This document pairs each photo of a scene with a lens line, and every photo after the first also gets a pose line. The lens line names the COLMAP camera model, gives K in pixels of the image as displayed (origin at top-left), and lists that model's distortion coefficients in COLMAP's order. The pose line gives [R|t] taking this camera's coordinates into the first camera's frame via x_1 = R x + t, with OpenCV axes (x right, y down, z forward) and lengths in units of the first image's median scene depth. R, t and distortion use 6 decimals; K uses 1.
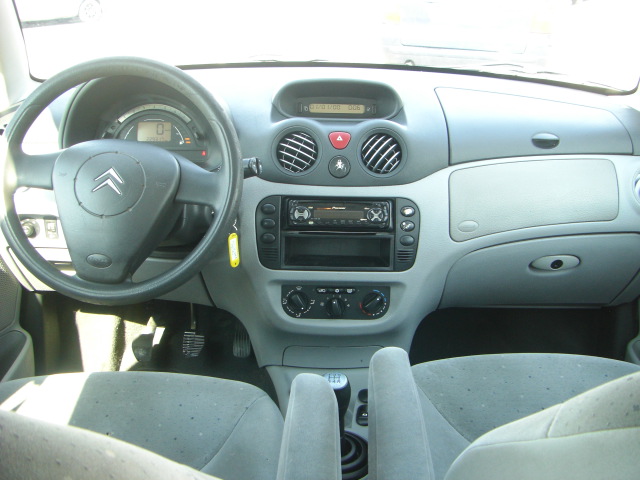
lens RADIAL K [[714.3, 0, 322.7], [0, 714.3, 241.7], [0, 0, 1]] dist [-0.131970, 0.000000]
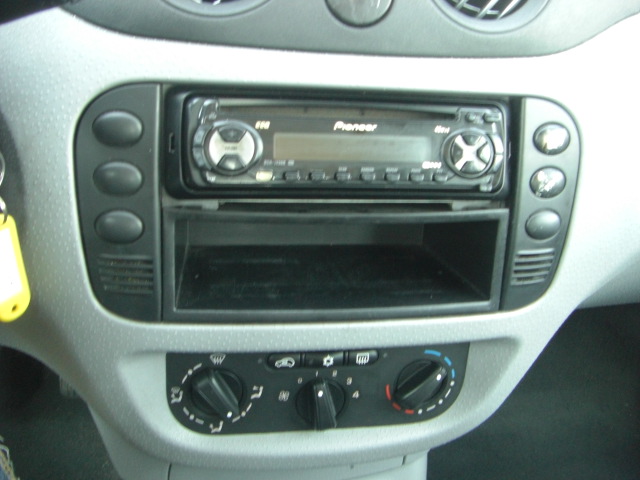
lens RADIAL K [[714.3, 0, 315.6], [0, 714.3, 238.3], [0, 0, 1]] dist [-0.131970, 0.000000]
pose [[0.979385, -0.026086, 0.200311, -0.055566], [-0.010632, 0.983595, 0.180075, -0.054436], [-0.201722, -0.178492, 0.963041, 0.695760]]
